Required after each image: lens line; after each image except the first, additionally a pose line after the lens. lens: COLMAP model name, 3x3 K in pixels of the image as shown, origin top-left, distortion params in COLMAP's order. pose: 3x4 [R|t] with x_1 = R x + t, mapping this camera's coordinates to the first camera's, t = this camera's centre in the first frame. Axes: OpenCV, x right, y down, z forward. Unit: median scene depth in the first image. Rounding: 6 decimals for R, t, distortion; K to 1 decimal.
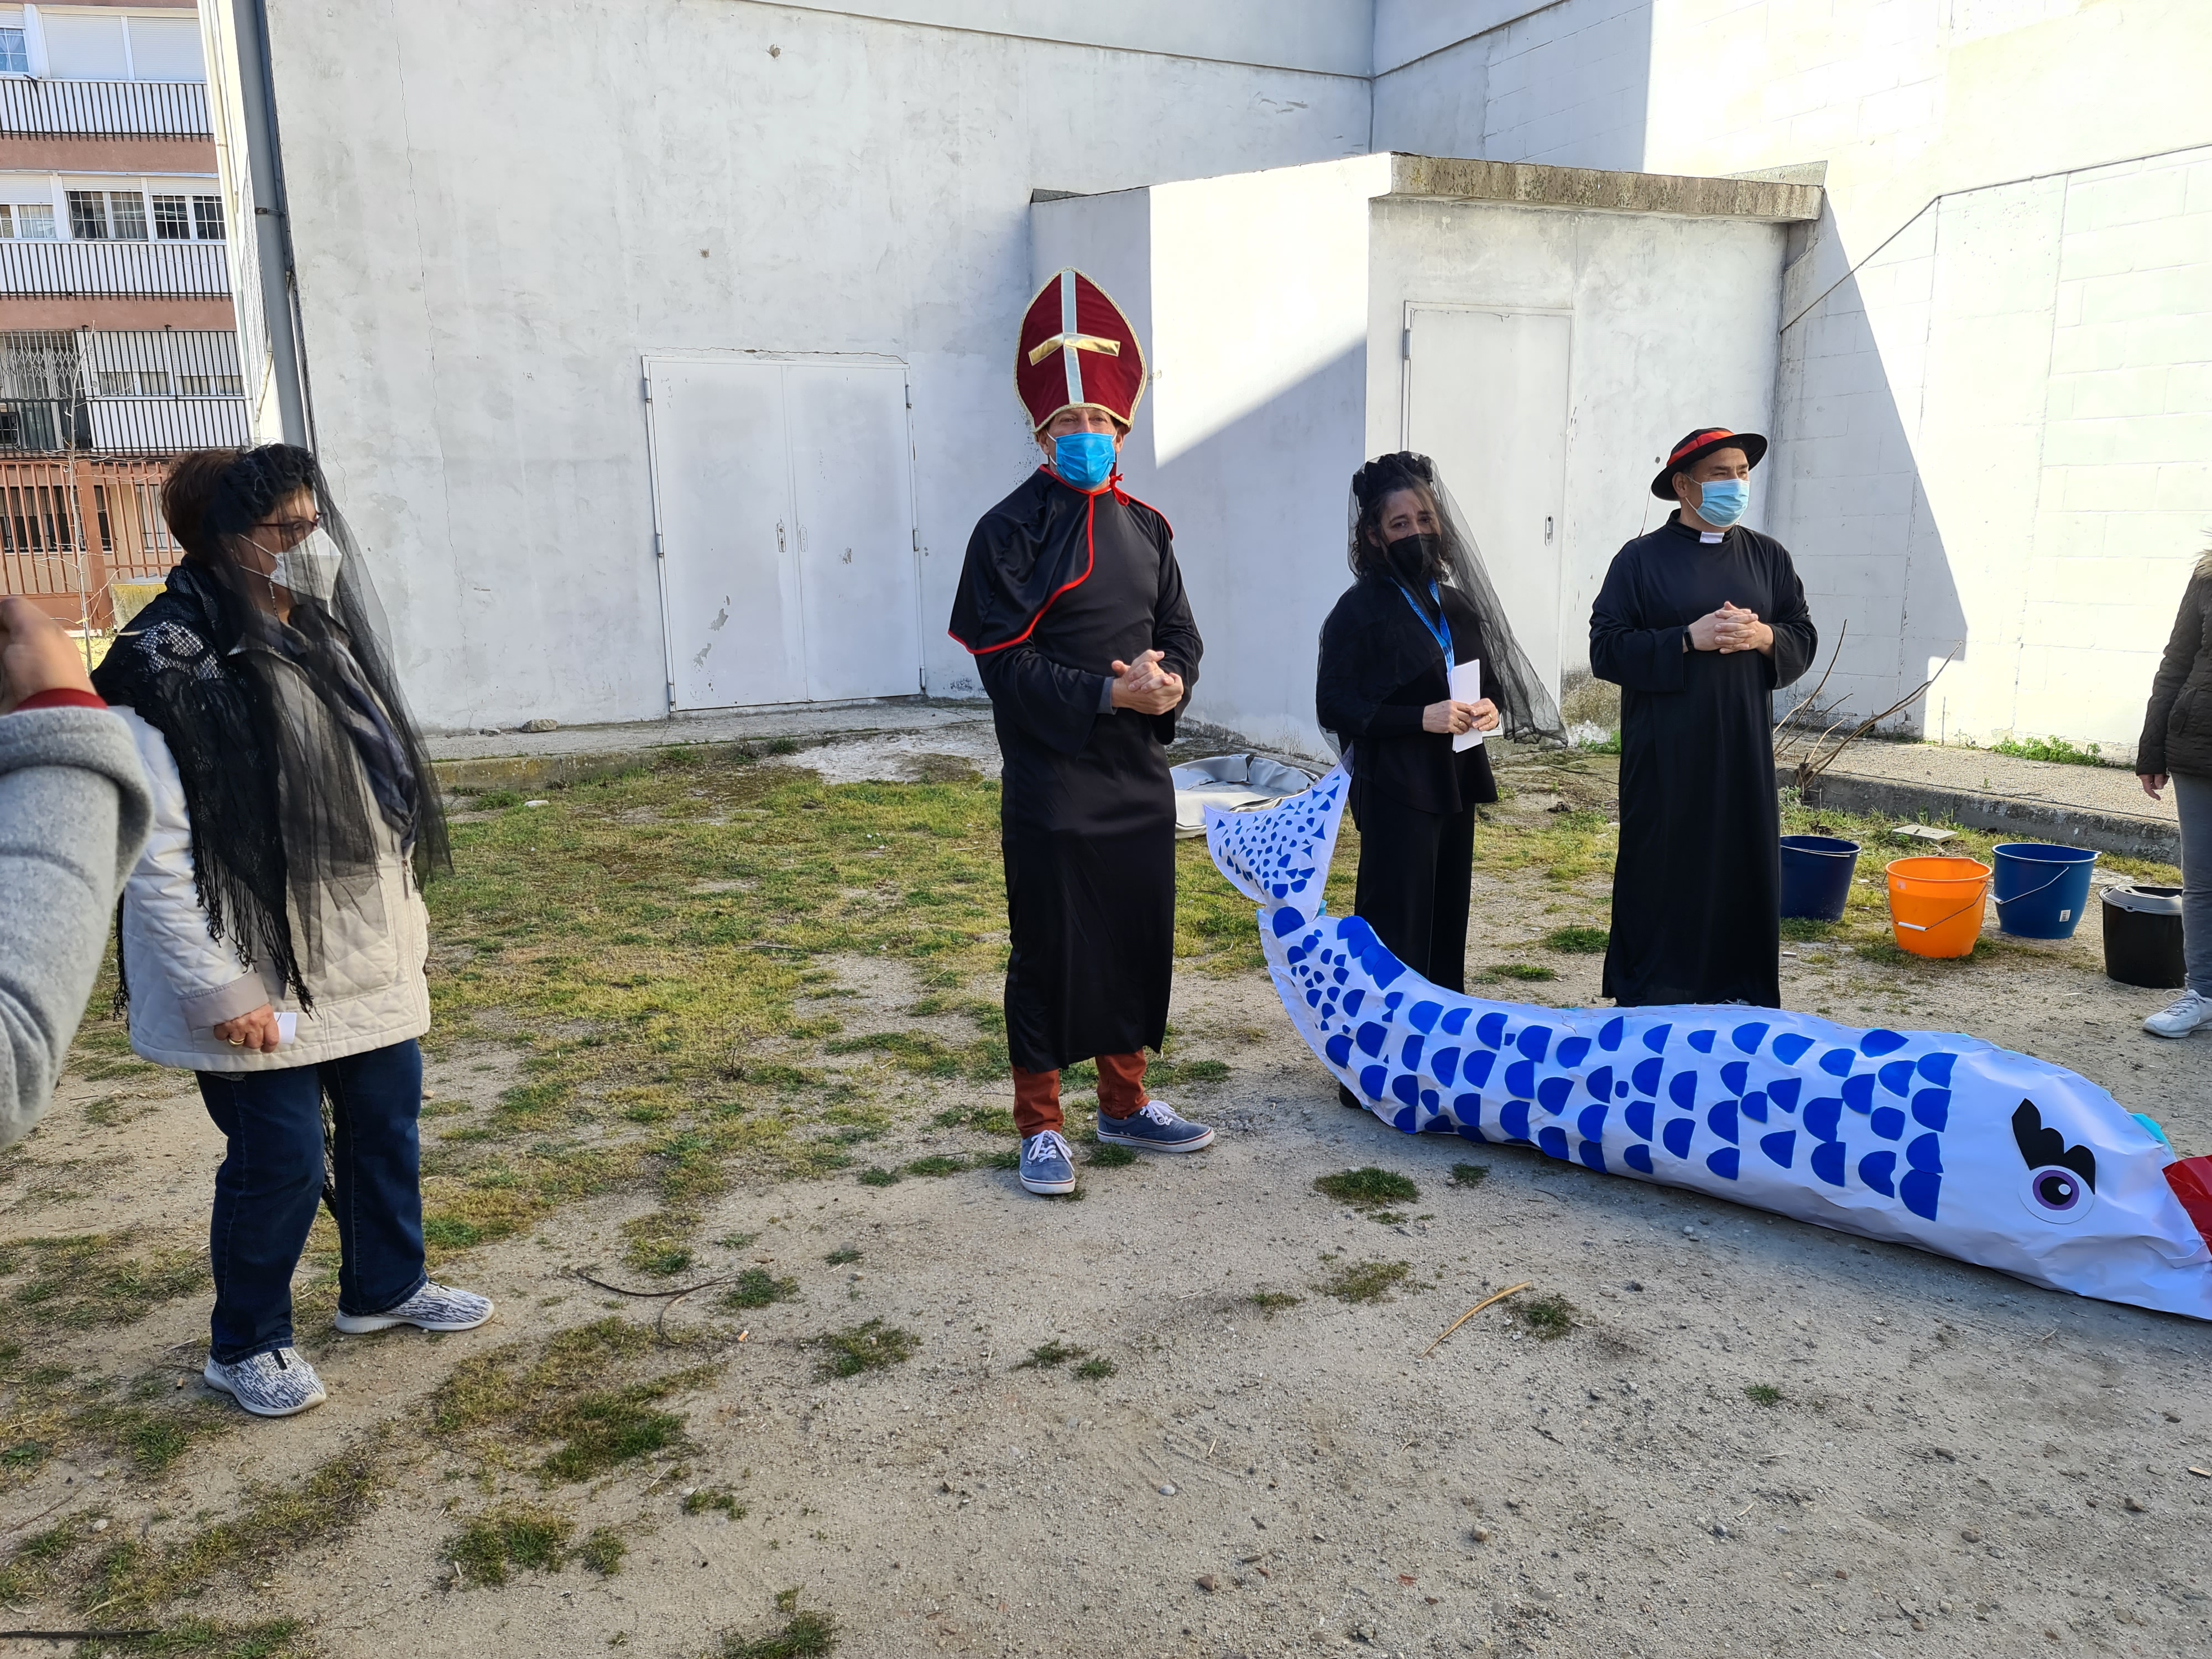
lens RADIAL K [[1609.6, 0, 1127.9], [0, 1609.6, 827.0], [0, 0, 1]] dist [0.091680, -0.080038]
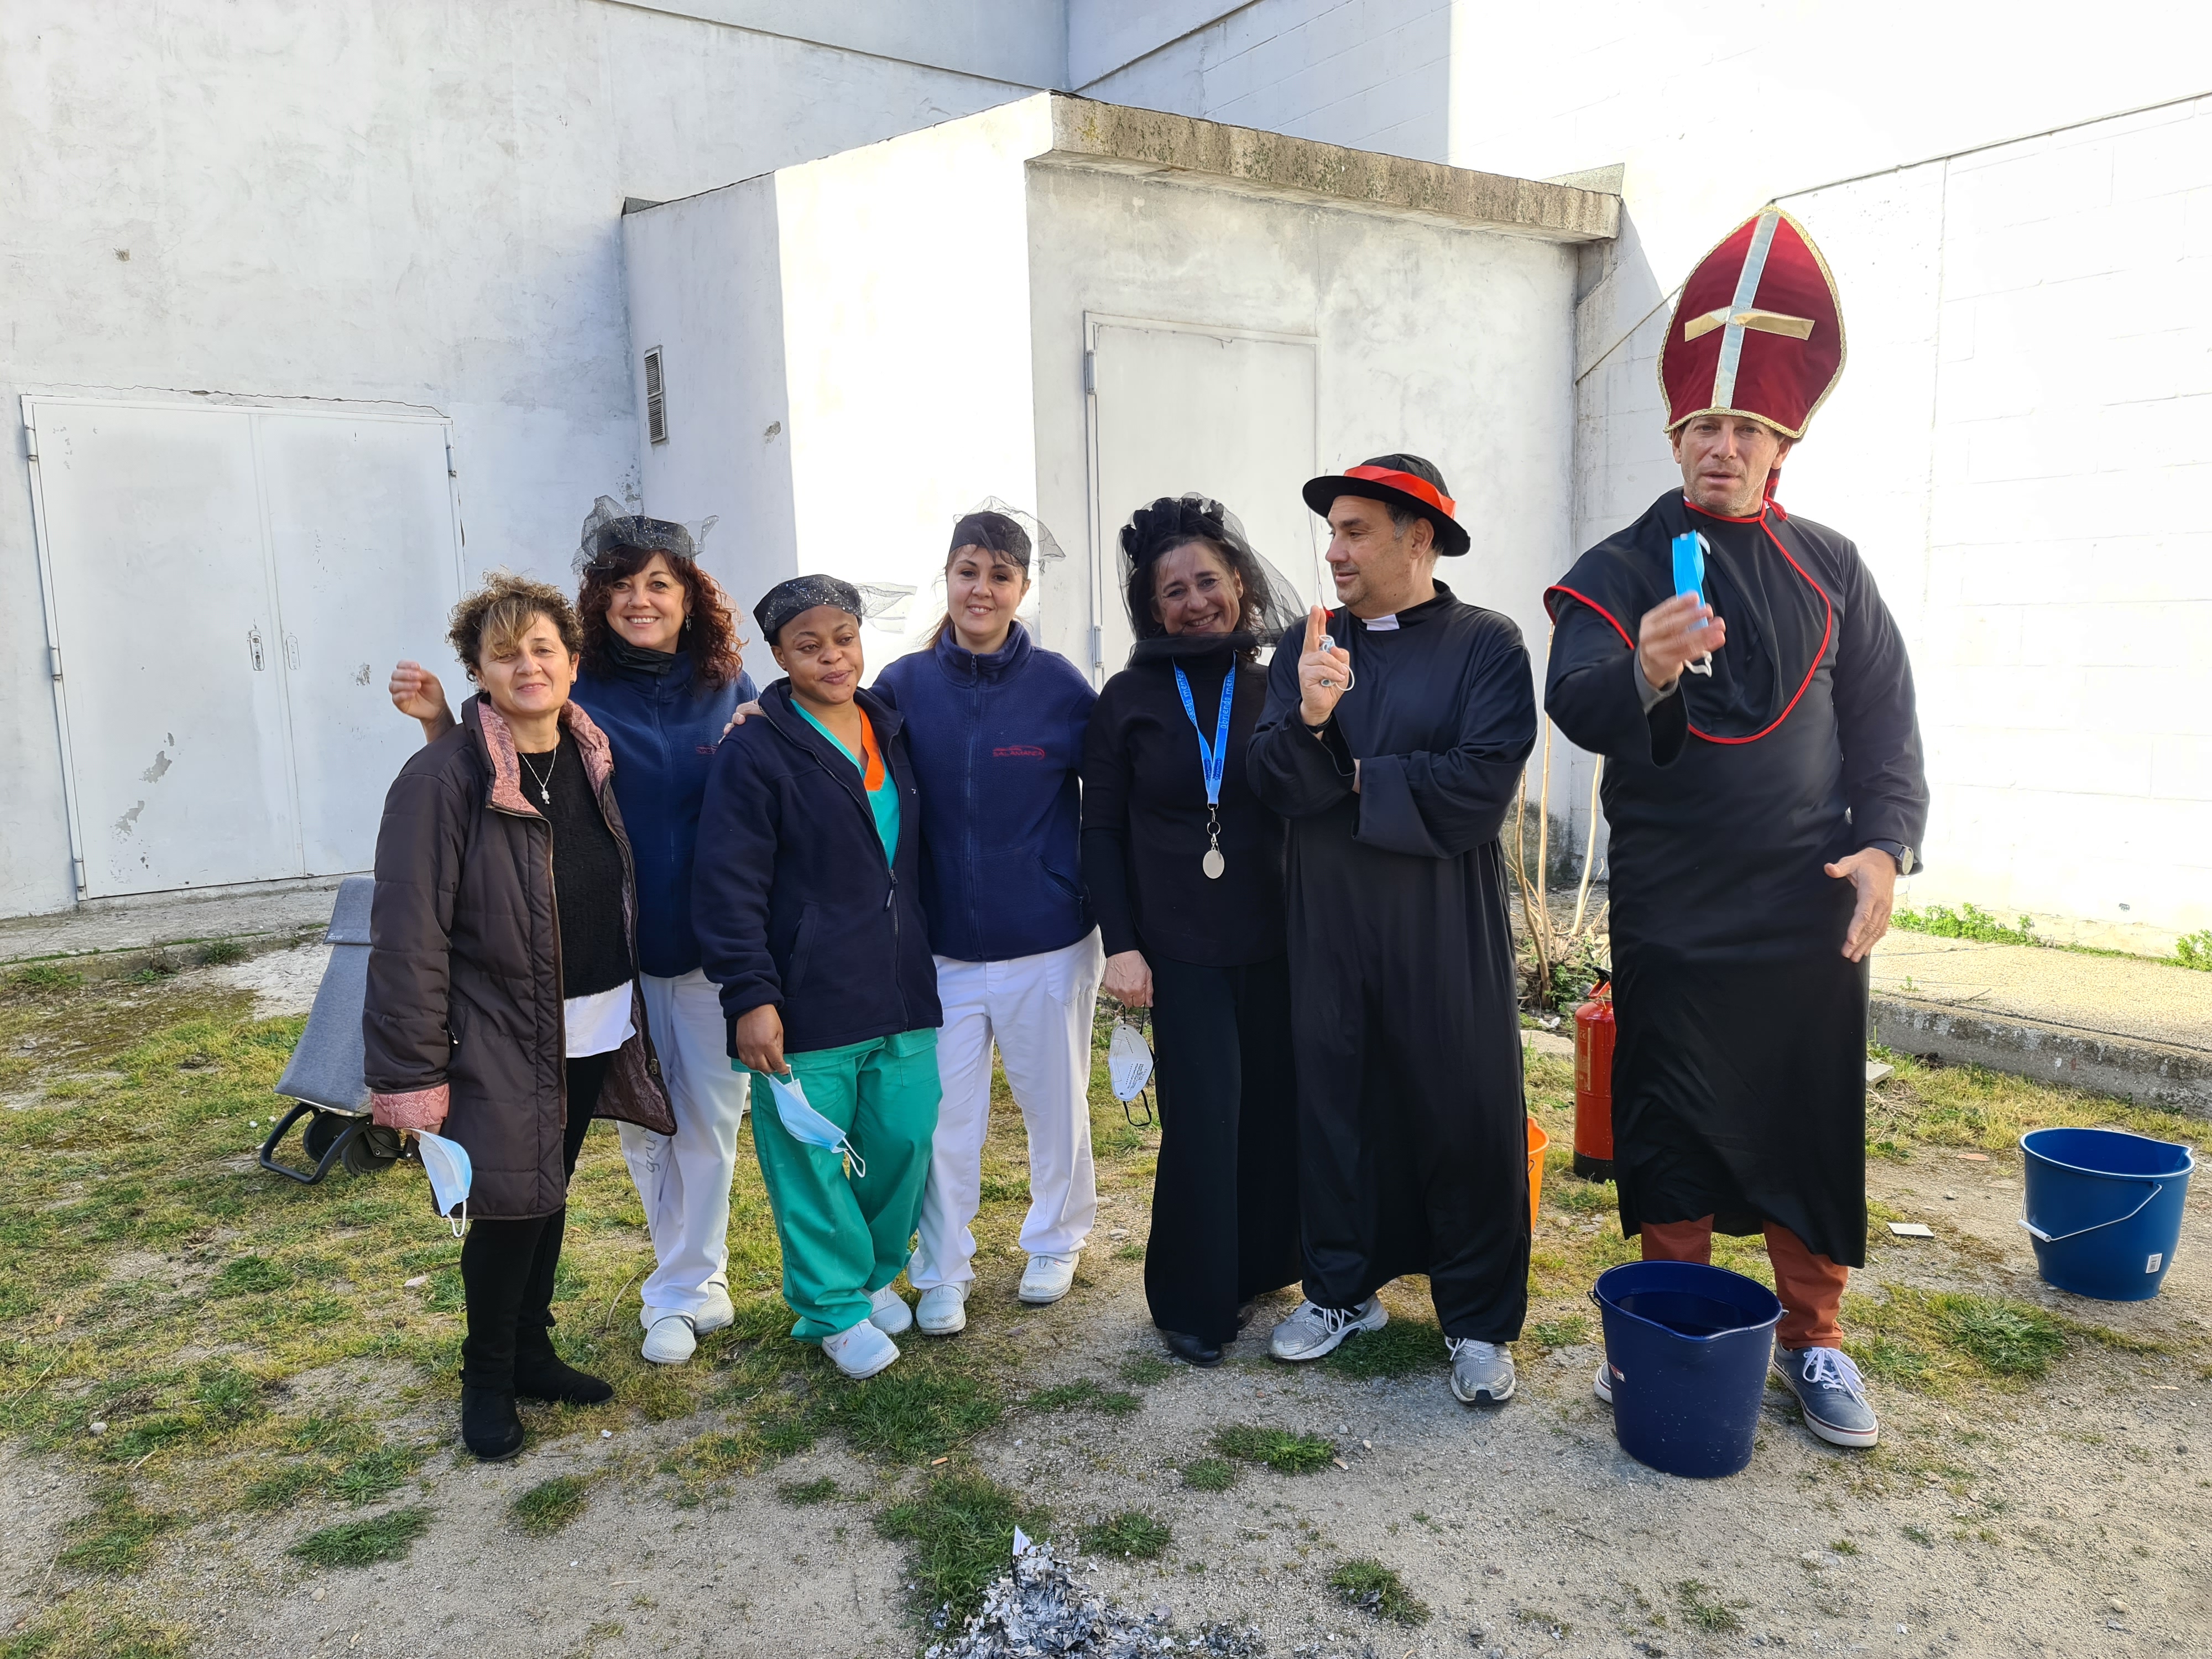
lens RADIAL K [[1609.6, 0, 1131.8], [0, 1609.6, 837.7], [0, 0, 1]] dist [0.091680, -0.080038]
pose [[0.989926, -0.025813, 0.139211, 0.075499], [0.034153, 0.997741, -0.057854, -0.047955], [-0.137403, 0.062026, 0.988571, 0.276133]]
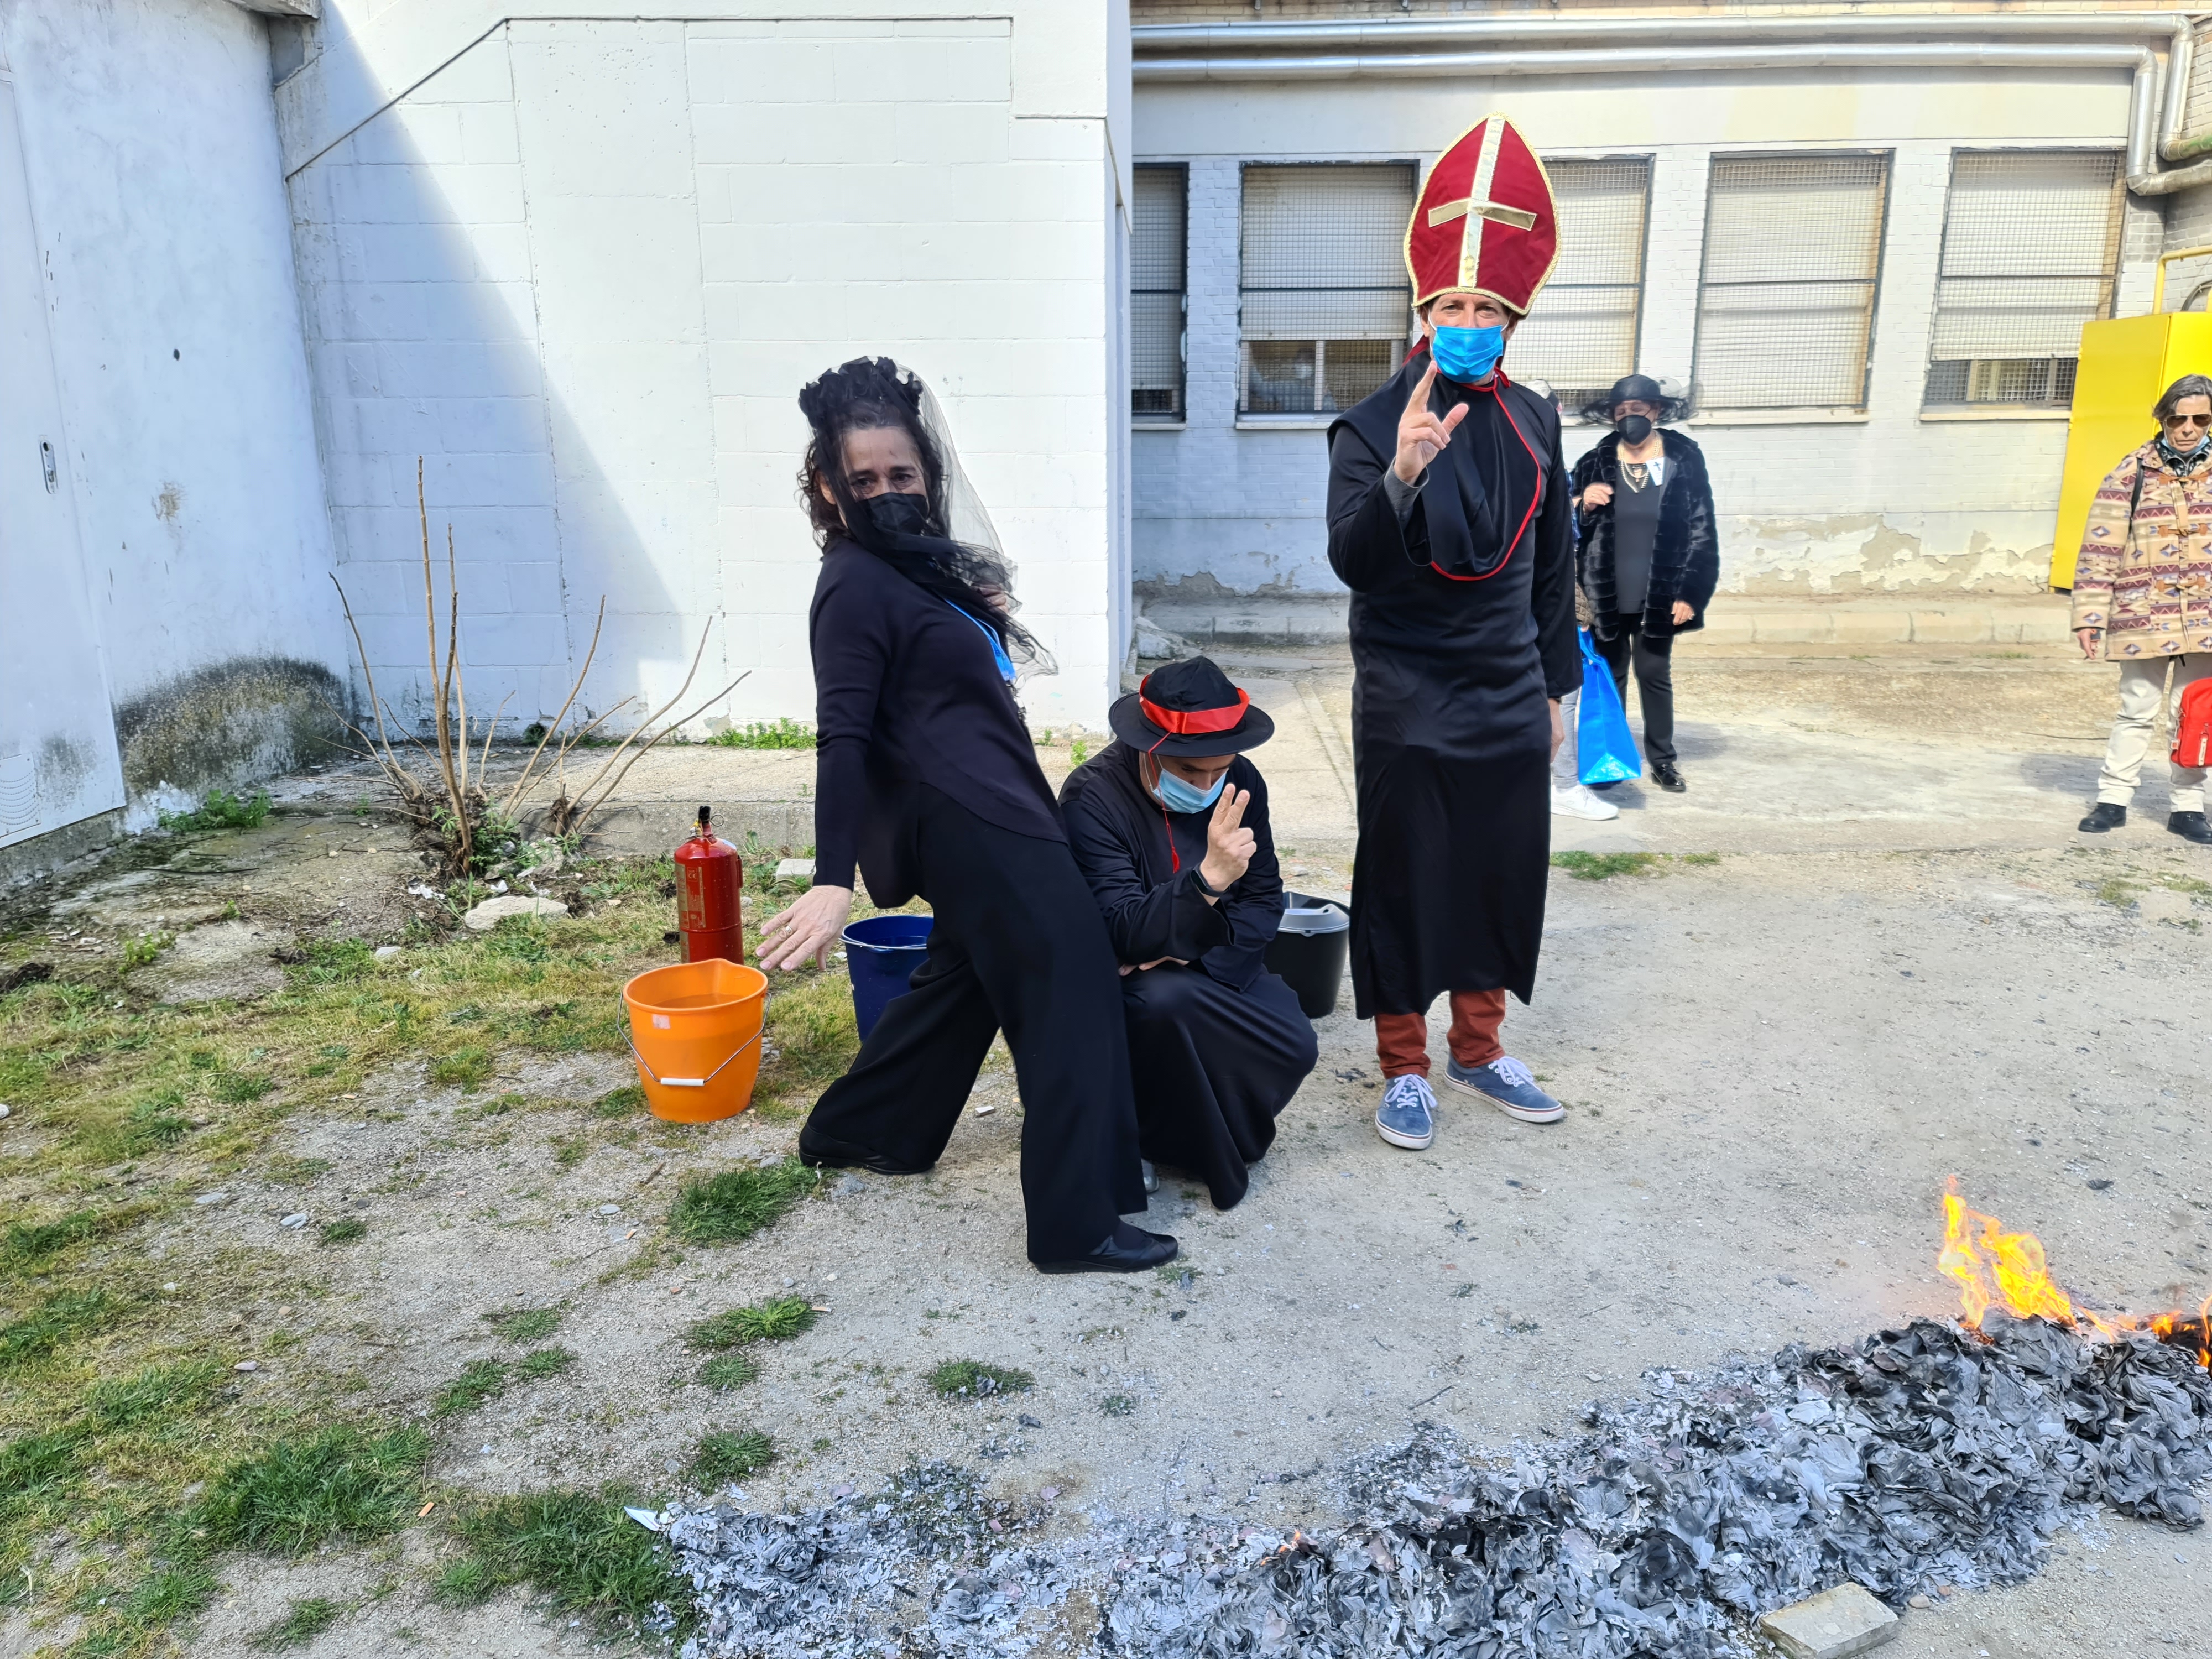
lens RADIAL K [[1609.6, 0, 1124.6], [0, 1609.6, 823.8], [0, 0, 1]] dist [0.091680, -0.080038]
pose [[0.497714, -0.187924, 0.846738, -0.062107], [0.162807, 0.979135, 0.121610, -0.064990], [-0.851924, 0.077328, 0.517924, 0.366440]]
